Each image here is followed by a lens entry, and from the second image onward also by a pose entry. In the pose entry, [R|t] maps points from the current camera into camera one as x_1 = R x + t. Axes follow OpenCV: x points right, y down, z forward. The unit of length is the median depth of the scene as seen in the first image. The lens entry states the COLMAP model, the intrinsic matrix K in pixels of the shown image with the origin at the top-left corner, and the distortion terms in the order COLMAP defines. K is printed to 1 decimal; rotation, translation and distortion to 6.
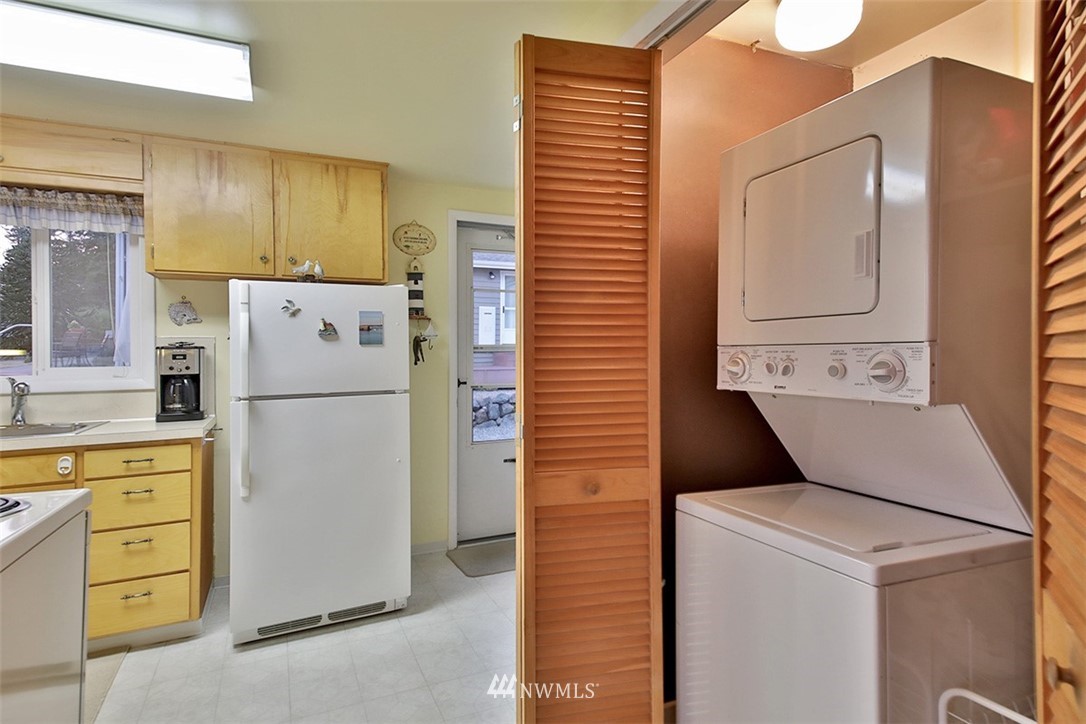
lens RADIAL K [[592.5, 0, 547.5], [0, 592.5, 345.3], [0, 0, 1]] dist [0.037858, -0.001546]
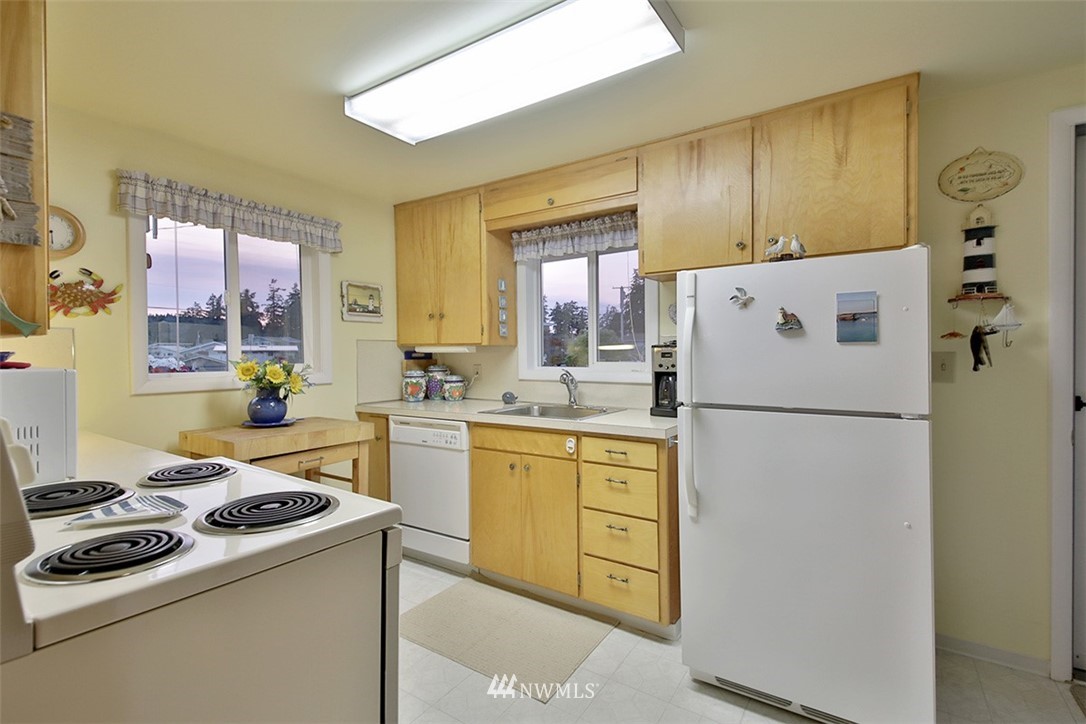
lens RADIAL K [[498.4, 0, 539.2], [0, 498.4, 349.6], [0, 0, 1]] dist [0.041288, -0.007050]
pose [[0.519465, 0.005991, -0.854471, 0.005918], [0.010282, 0.999859, 0.013261, -0.003410], [0.854430, -0.015674, 0.519331, 0.370052]]
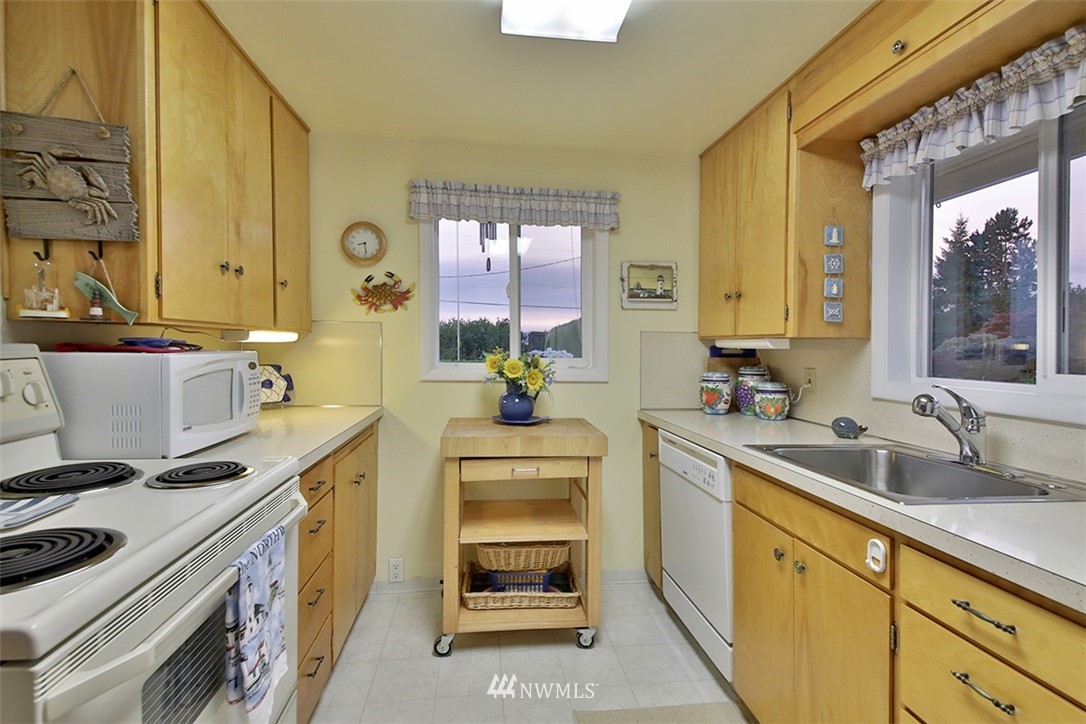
lens RADIAL K [[498.4, 0, 544.2], [0, 498.4, 351.2], [0, 0, 1]] dist [0.041288, -0.007050]
pose [[-0.304651, 0.016073, -0.952328, -0.231921], [0.005261, 0.999871, 0.015193, 0.006620], [0.952449, -0.000382, -0.304696, 0.715781]]
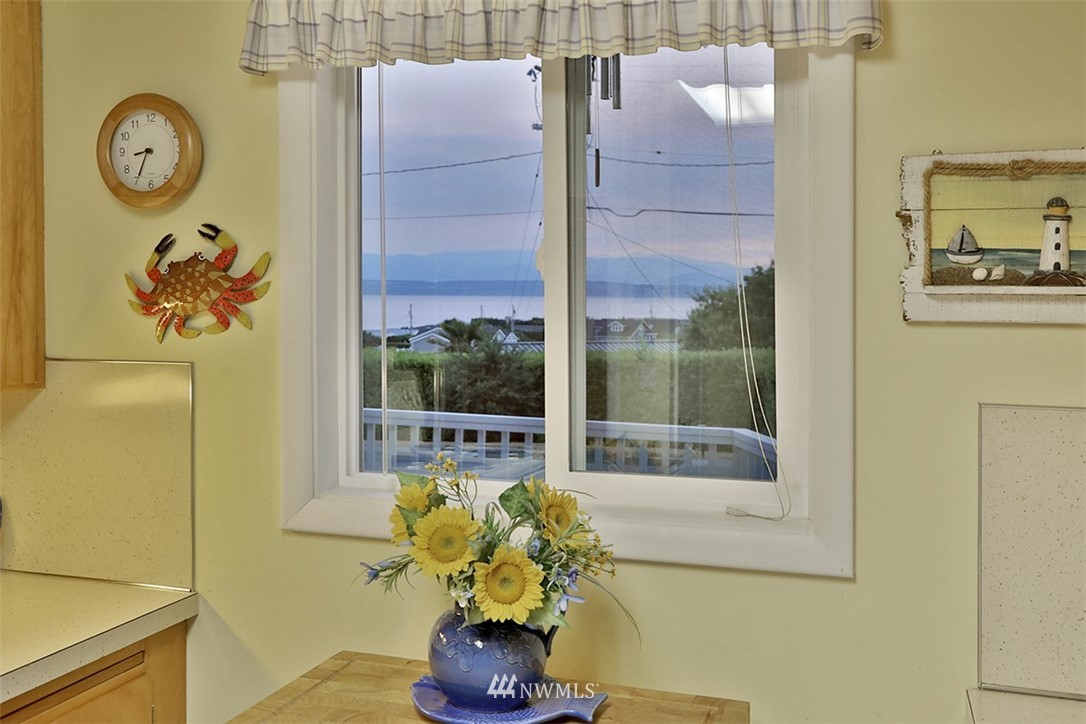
lens RADIAL K [[1097.4, 0, 528.6], [0, 1097.4, 327.2], [0, 0, 1]] dist [-0.002872, 0.000000]
pose [[-0.667646, 0.011189, -0.744395, -0.599502], [0.003500, 0.999923, 0.011891, -0.061716], [0.744471, 0.005333, -0.667634, 0.806584]]
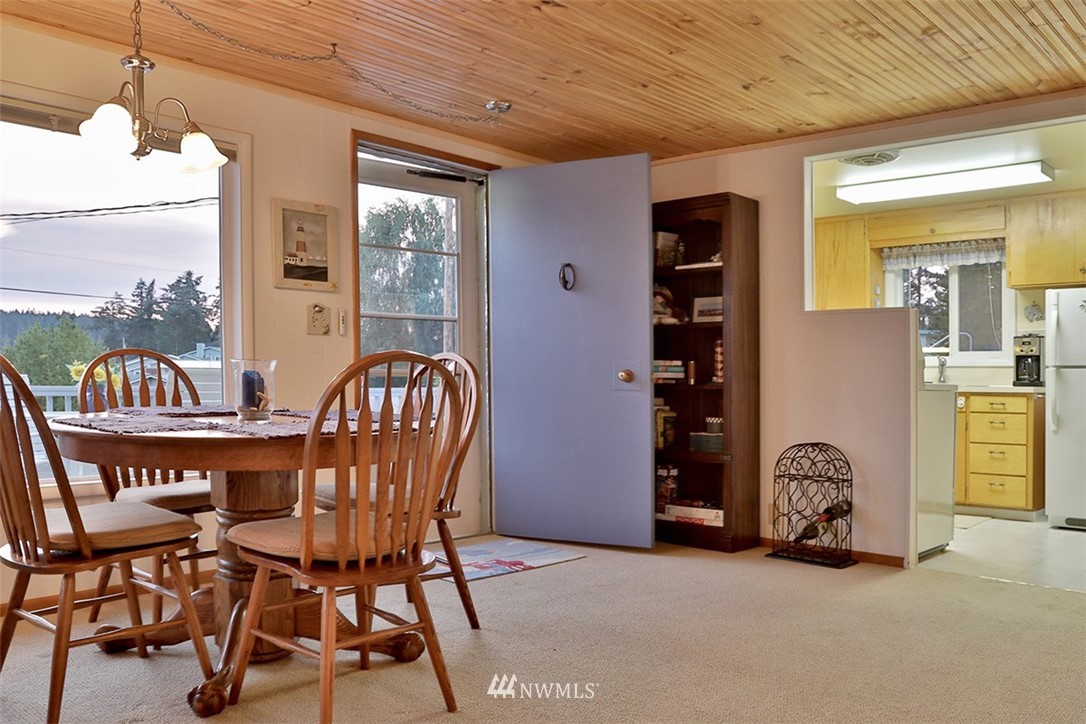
lens RADIAL K [[907.5, 0, 521.5], [0, 907.5, 375.8], [0, 0, 1]] dist [-0.044273, 0.005109]
pose [[0.393060, 0.012187, -0.919432, 0.923349], [-0.000256, 0.999914, 0.013145, 0.071414], [0.919513, -0.004931, 0.393030, -1.006041]]
